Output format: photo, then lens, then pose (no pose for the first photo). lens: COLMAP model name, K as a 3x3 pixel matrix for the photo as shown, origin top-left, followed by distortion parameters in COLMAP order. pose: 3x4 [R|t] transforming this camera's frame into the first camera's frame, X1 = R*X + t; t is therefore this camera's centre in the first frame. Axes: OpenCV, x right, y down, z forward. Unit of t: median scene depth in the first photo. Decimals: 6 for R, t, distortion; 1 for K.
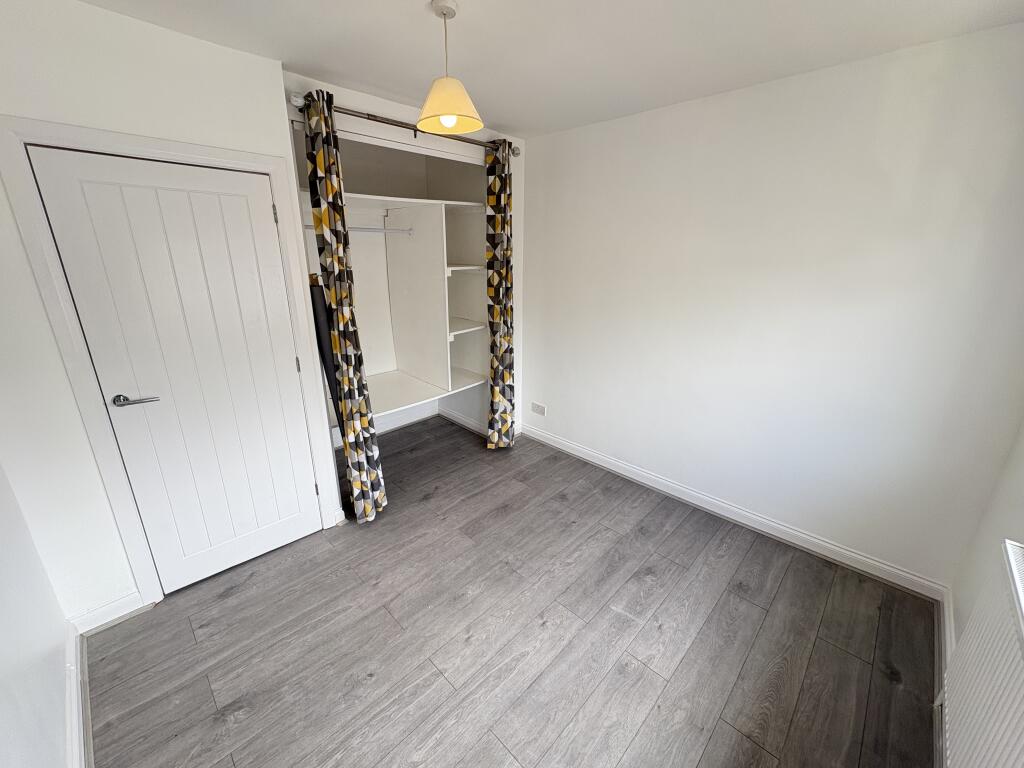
lens RADIAL K [[409.9, 0, 511.6], [0, 409.9, 385.5], [0, 0, 1]] dist [0.003522, 0.000203]
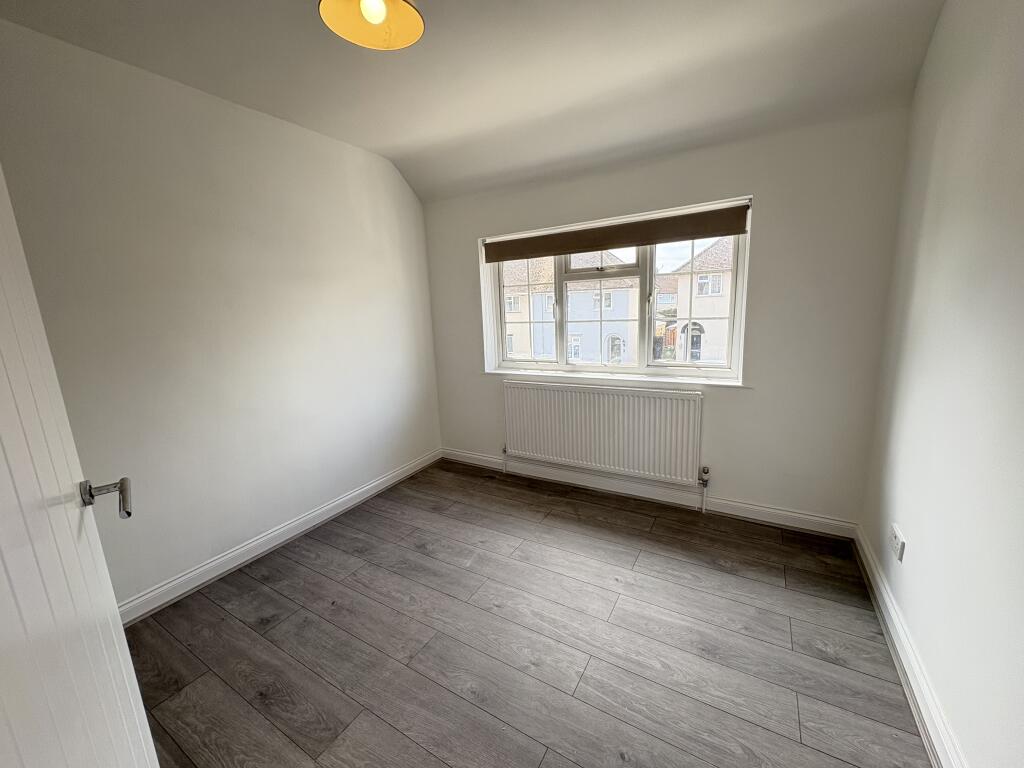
lens RADIAL K [[409.9, 0, 500.8], [0, 409.9, 386.1], [0, 0, 1]] dist [0.003522, 0.000203]
pose [[-0.218080, -0.187518, 0.957746, -0.709945], [0.343450, 0.903842, 0.255168, -0.146030], [-0.913500, 0.384585, -0.132707, 0.828247]]
